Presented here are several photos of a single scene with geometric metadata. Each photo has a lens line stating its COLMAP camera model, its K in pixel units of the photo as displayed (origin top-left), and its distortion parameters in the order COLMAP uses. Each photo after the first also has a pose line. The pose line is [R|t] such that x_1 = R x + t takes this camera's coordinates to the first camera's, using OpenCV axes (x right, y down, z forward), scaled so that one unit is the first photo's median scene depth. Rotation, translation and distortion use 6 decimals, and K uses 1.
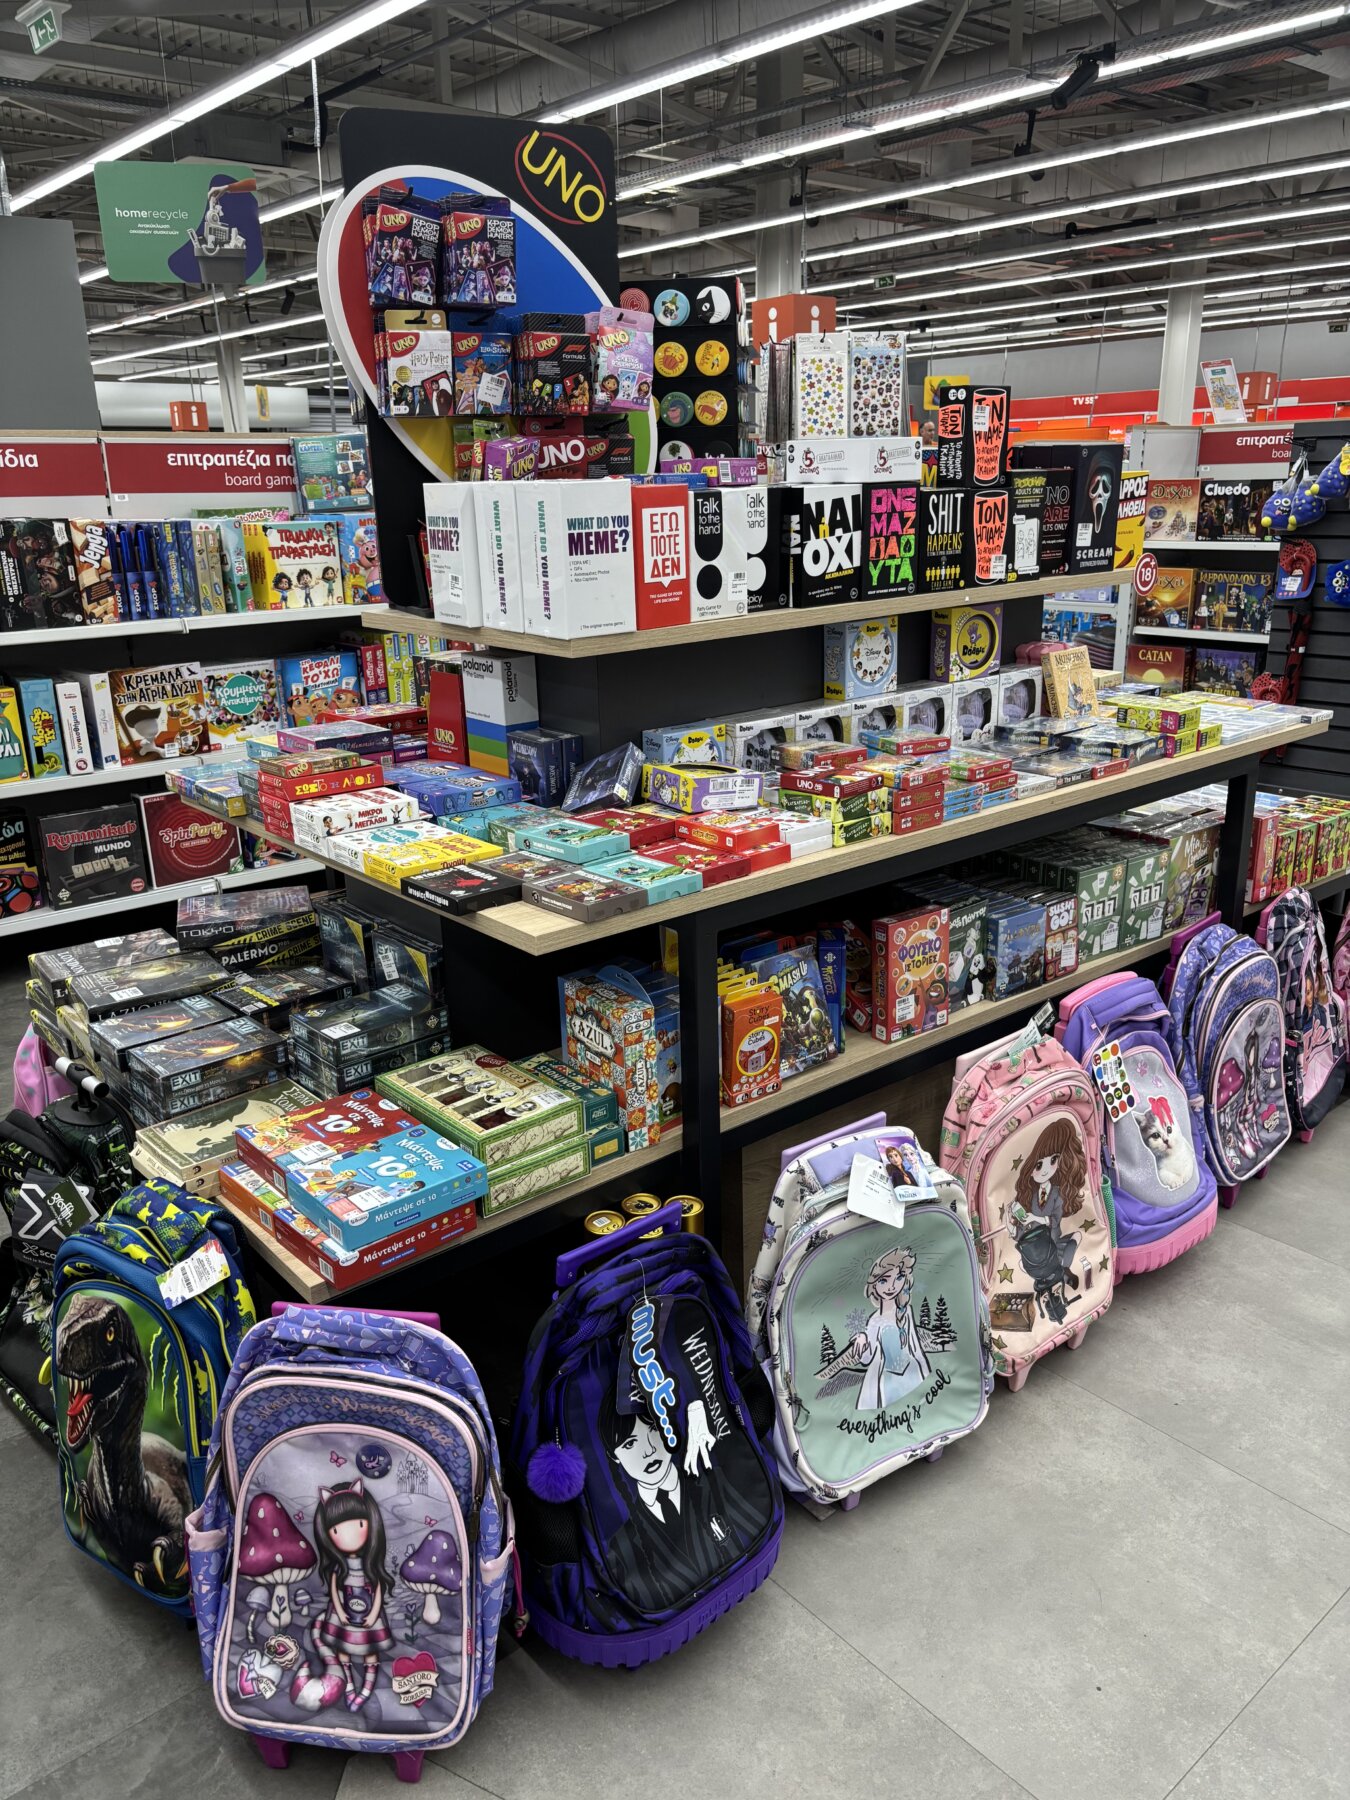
lens RADIAL K [[1353.2, 0, 675.0], [0, 1353.2, 900.0], [0, 0, 1]] dist [0.002866, 0.011398]
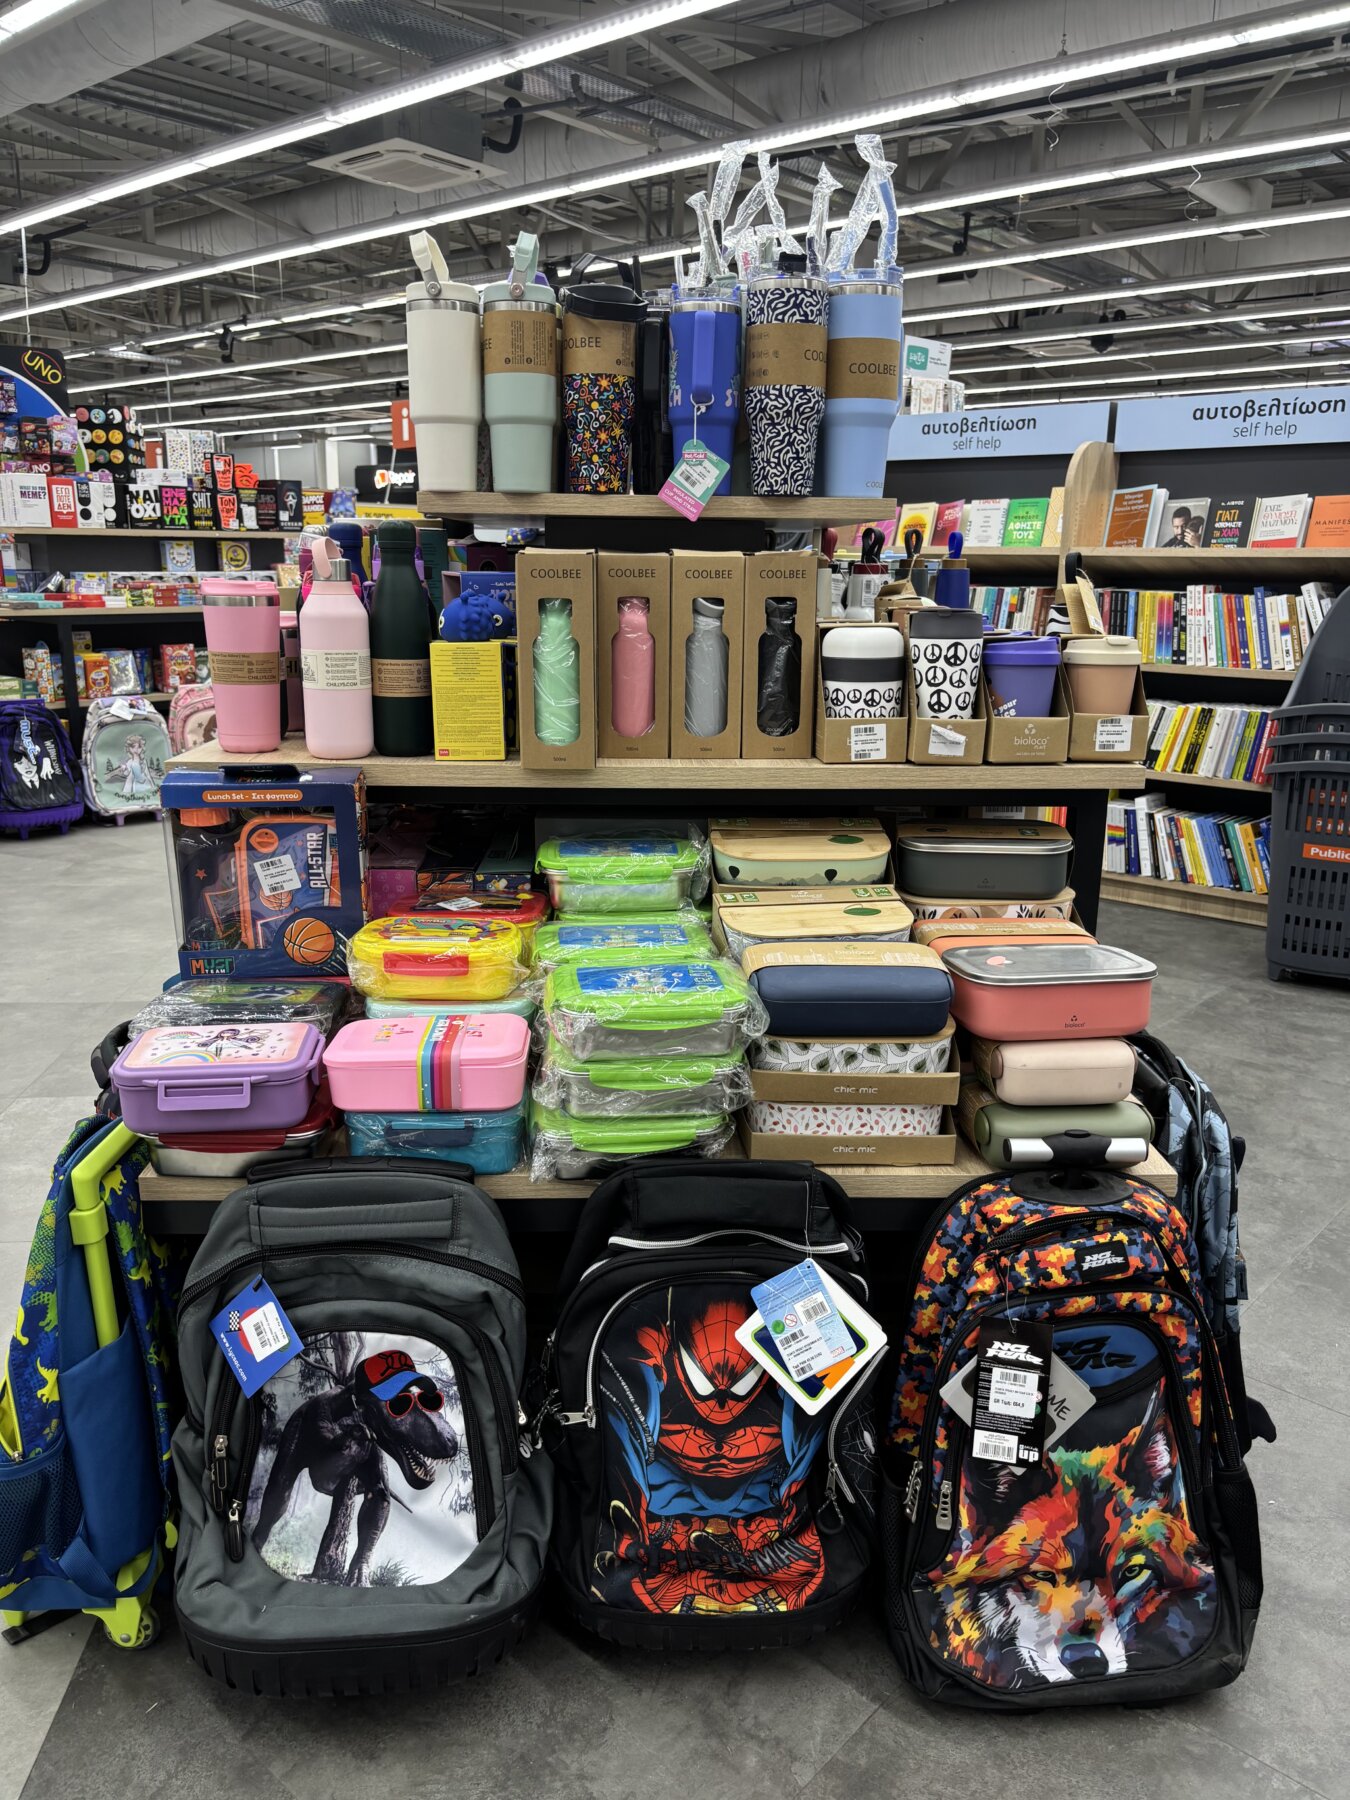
lens RADIAL K [[1353.2, 0, 675.0], [0, 1353.2, 900.0], [0, 0, 1]] dist [0.002866, 0.011398]
pose [[0.988953, 0.004467, 0.148160, 0.767545], [0.004421, 0.998212, -0.059601, 0.688222], [-0.148161, 0.059598, 0.987166, -1.782431]]
